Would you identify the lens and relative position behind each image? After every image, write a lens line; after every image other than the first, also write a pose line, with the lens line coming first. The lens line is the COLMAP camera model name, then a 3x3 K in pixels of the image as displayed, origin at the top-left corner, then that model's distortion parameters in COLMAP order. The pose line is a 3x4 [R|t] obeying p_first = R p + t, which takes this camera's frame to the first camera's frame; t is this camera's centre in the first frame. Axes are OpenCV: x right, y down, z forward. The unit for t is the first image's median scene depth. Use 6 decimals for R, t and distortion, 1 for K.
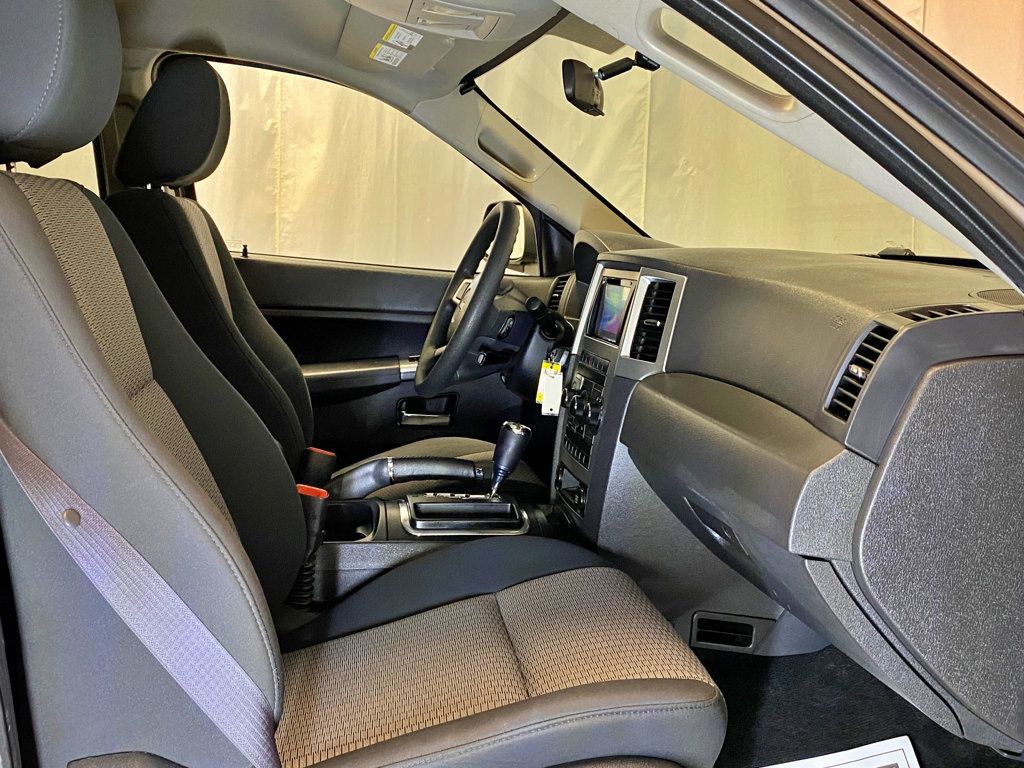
lens RADIAL K [[1076.9, 0, 490.1], [0, 1076.9, 398.6], [0, 0, 1]] dist [0.140640, 0.000000]
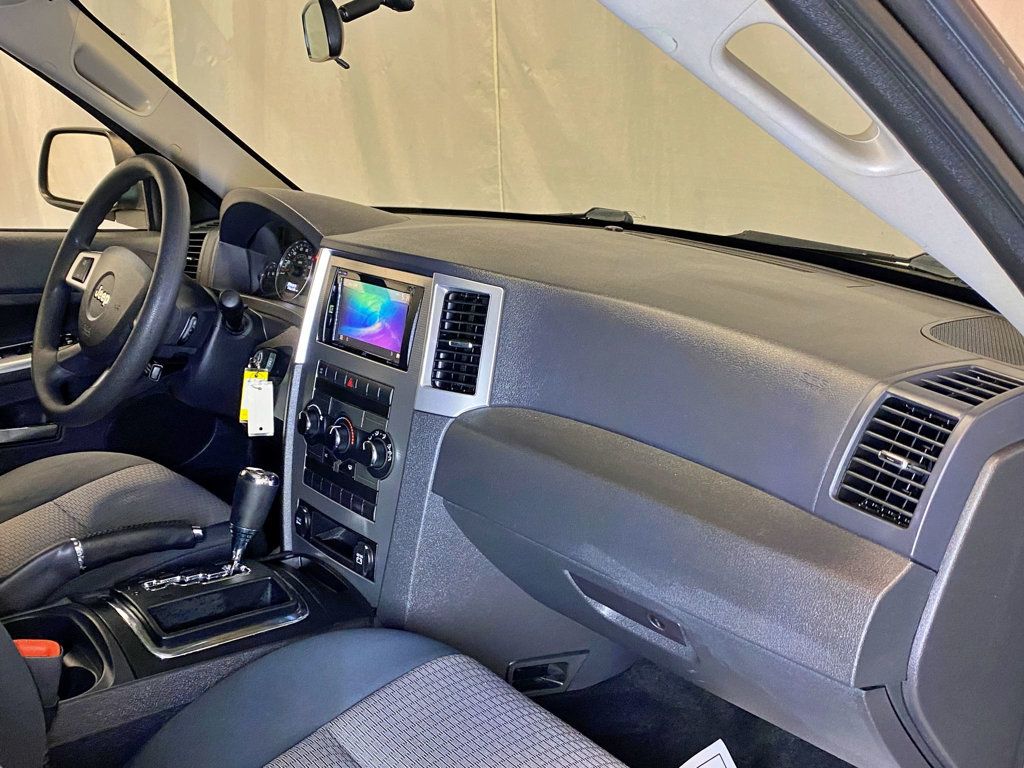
lens RADIAL K [[1076.9, 0, 511.5], [0, 1076.9, 391.4], [0, 0, 1]] dist [0.140640, 0.000000]
pose [[0.862902, -0.124962, 0.489677, -0.205152], [0.067917, 0.988832, 0.132659, -0.131790], [-0.500786, -0.081214, 0.861753, 0.265615]]
